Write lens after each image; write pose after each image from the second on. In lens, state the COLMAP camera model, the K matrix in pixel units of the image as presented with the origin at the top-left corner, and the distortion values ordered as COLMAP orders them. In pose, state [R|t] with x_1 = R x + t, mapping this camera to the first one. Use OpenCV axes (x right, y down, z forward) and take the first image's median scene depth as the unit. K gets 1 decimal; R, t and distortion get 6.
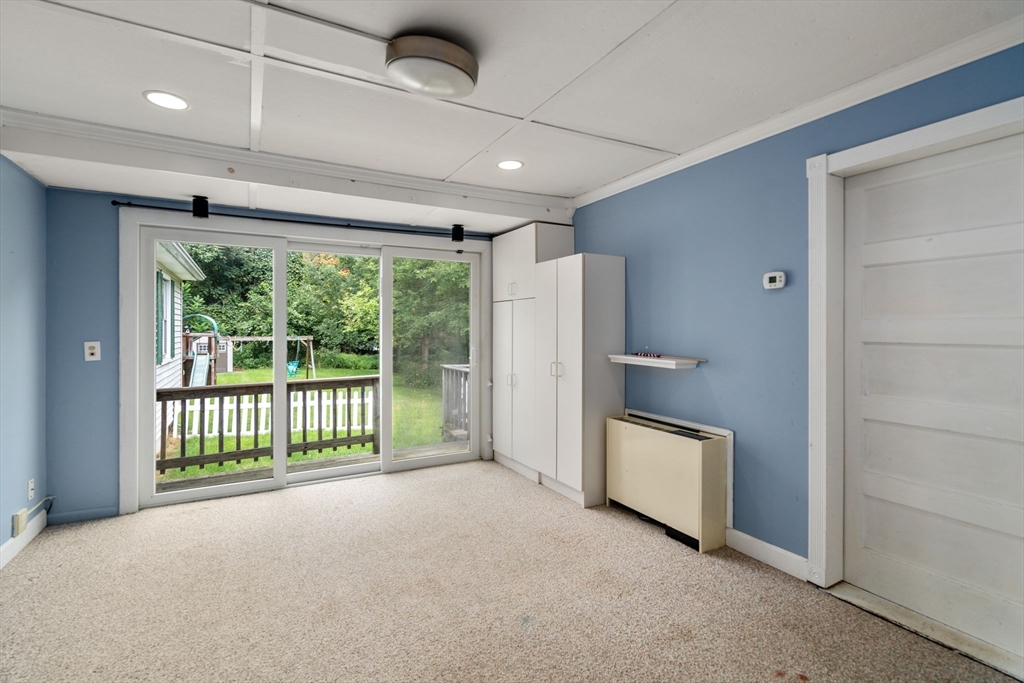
lens RADIAL K [[474.7, 0, 513.5], [0, 474.7, 334.5], [0, 0, 1]] dist [-0.005399, 0.001249]
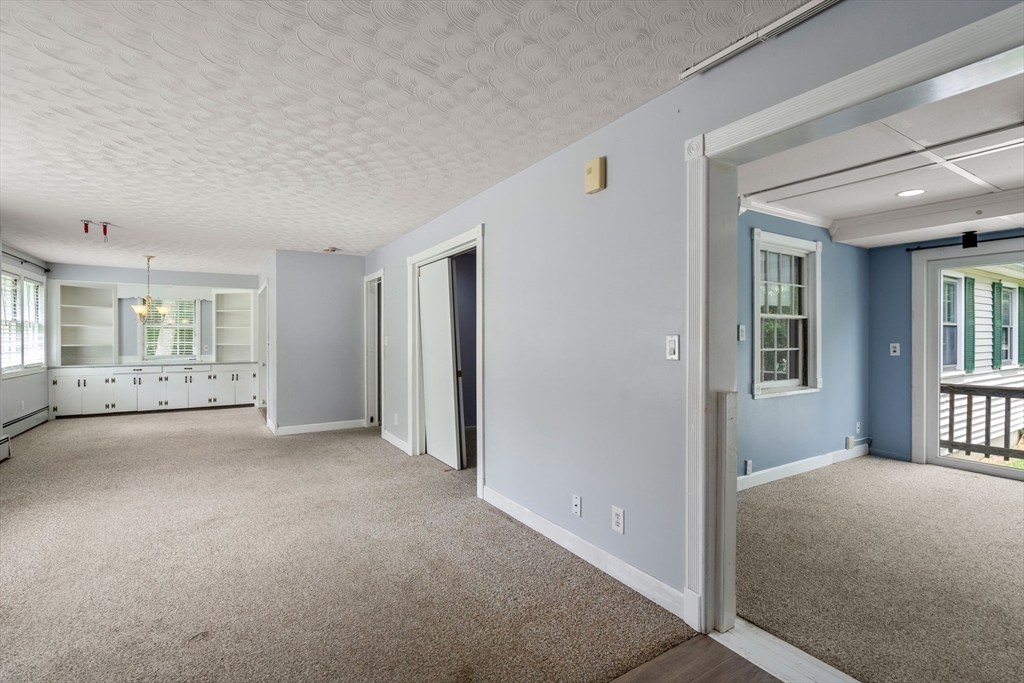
lens RADIAL K [[474.7, 0, 515.6], [0, 474.7, 339.6], [0, 0, 1]] dist [-0.005399, 0.001249]
pose [[0.052381, 0.000115, -0.998627, 0.581294], [-0.002014, 0.999998, 0.000010, 0.006190], [0.998625, 0.002011, 0.052381, -0.310606]]
